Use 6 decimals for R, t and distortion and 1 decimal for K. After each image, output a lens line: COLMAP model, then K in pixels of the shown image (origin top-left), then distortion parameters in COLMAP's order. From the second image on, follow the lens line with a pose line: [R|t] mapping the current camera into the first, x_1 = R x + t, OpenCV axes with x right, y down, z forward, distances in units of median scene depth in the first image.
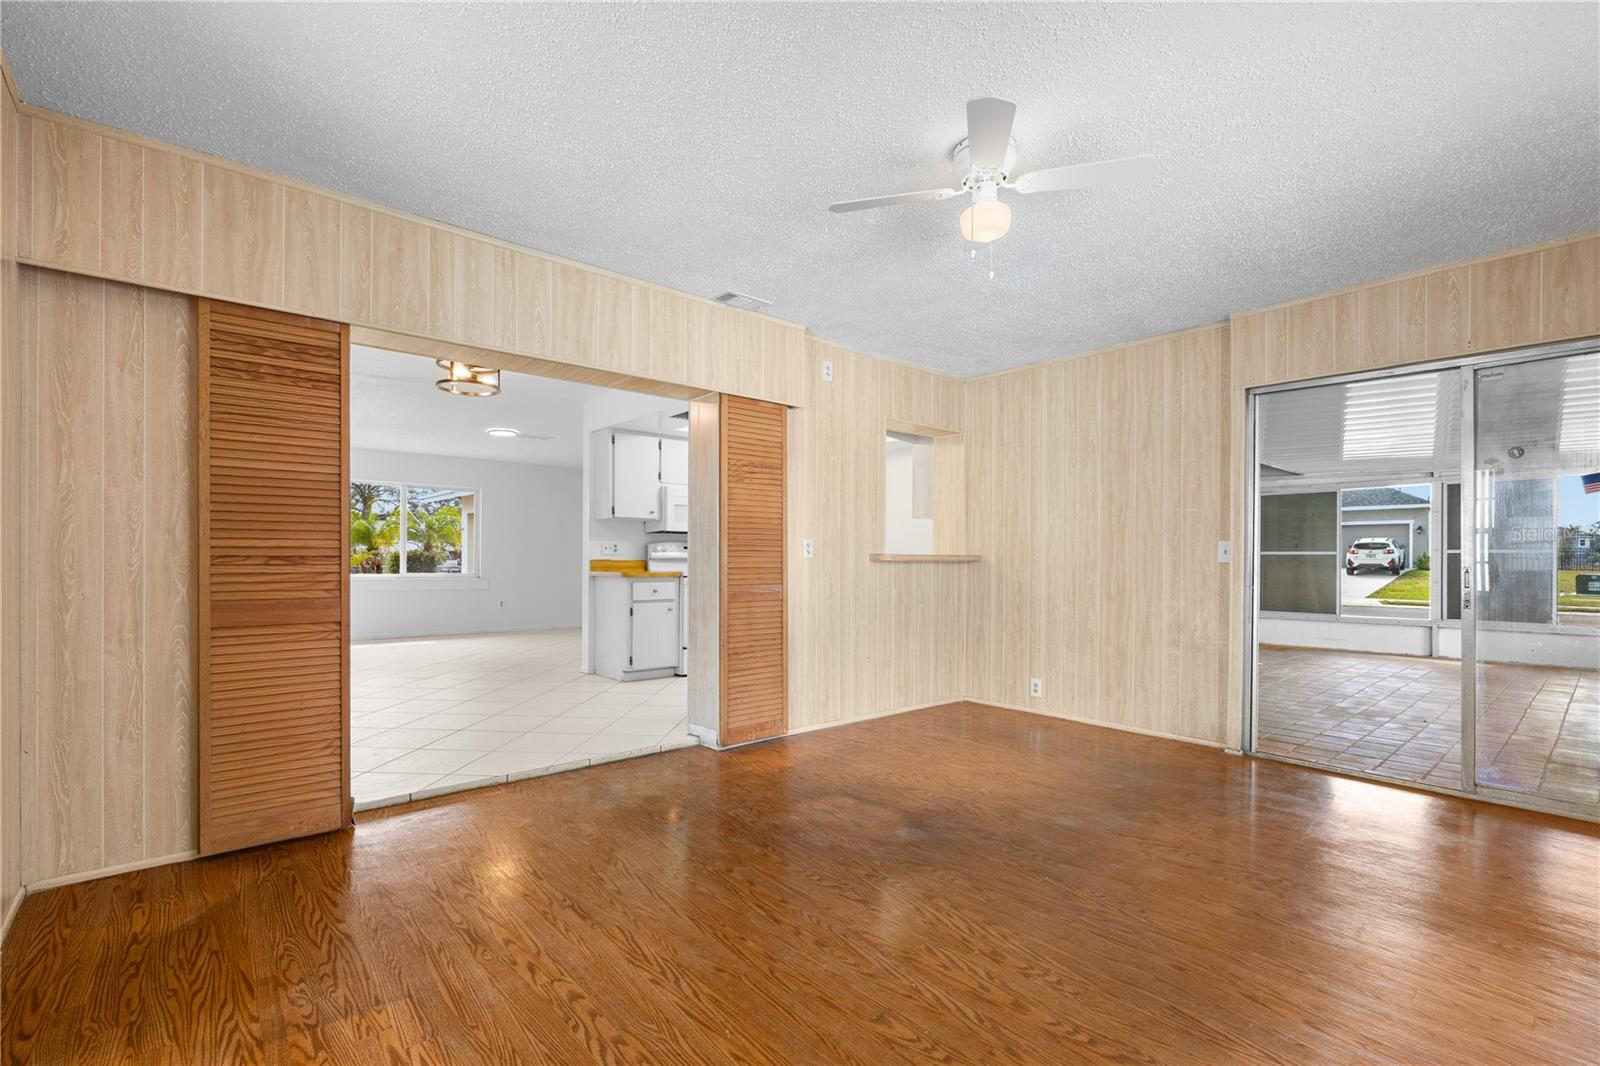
lens RADIAL K [[714.1, 0, 808.9], [0, 714.1, 555.8], [0, 0, 1]] dist [-0.001473, -0.000636]
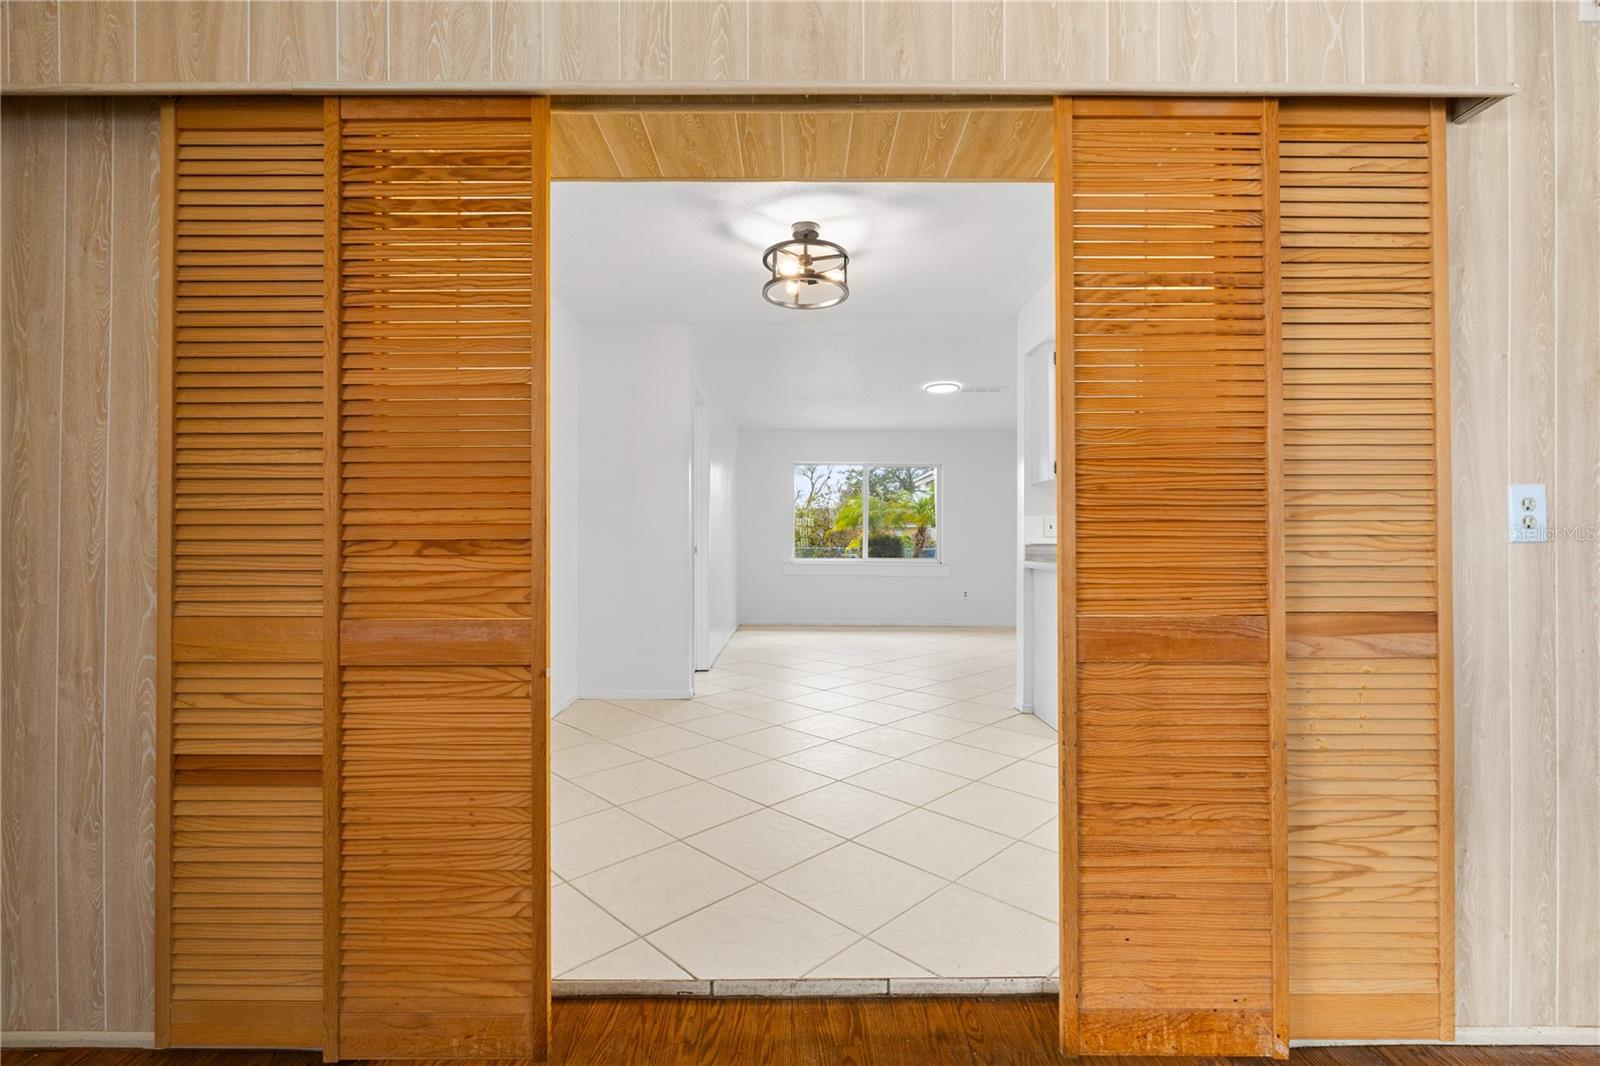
lens RADIAL K [[714.1, 0, 785.4], [0, 714.1, 540.4], [0, 0, 1]] dist [-0.001473, -0.000636]
pose [[0.748901, -0.003155, -0.662675, -0.077382], [0.004698, 0.999989, 0.000548, 0.001405], [0.662665, -0.003523, 0.748907, 0.932504]]
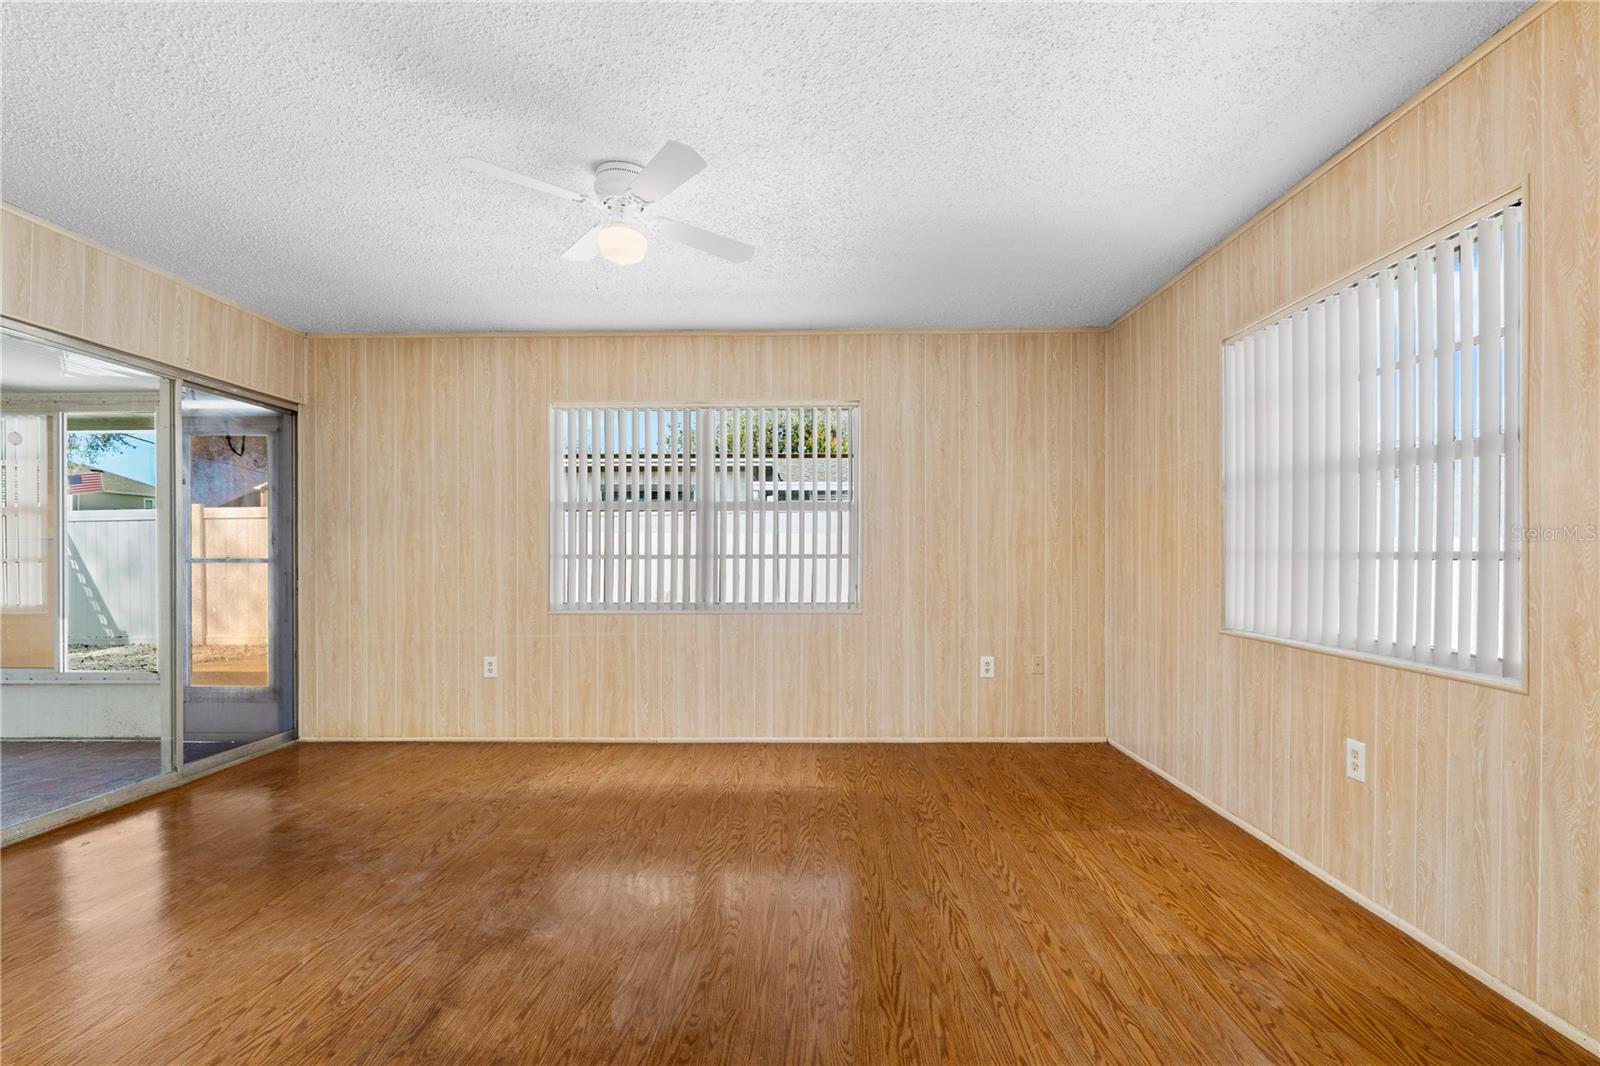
lens RADIAL K [[714.1, 0, 791.1], [0, 714.1, 559.2], [0, 0, 1]] dist [-0.001473, -0.000636]
pose [[-0.727163, -0.008853, 0.686408, -0.661841], [-0.006322, 0.999961, 0.006199, -0.014971], [-0.686436, 0.000168, -0.727190, 1.608760]]
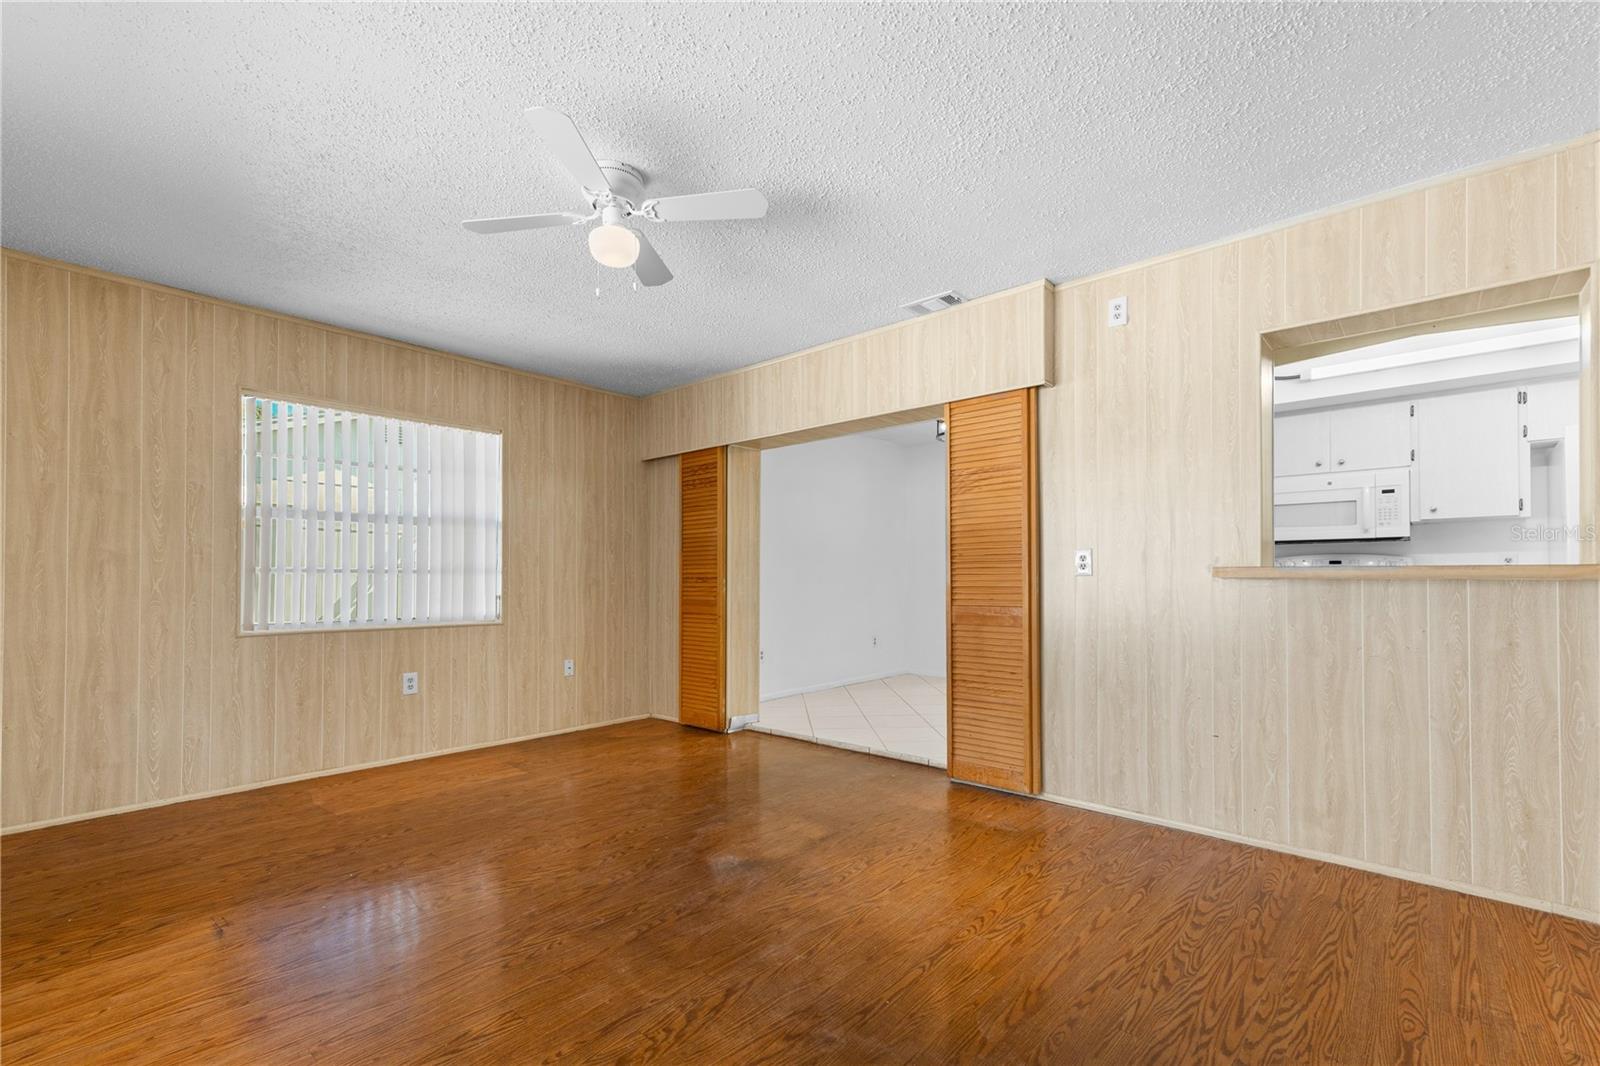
lens RADIAL K [[714.1, 0, 834.6], [0, 714.1, 577.3], [0, 0, 1]] dist [-0.001473, -0.000636]
pose [[0.141364, -0.007197, -0.989932, 1.307147], [0.007479, 0.999953, -0.006202, 0.013706], [0.989929, -0.006527, 0.141411, 1.181483]]
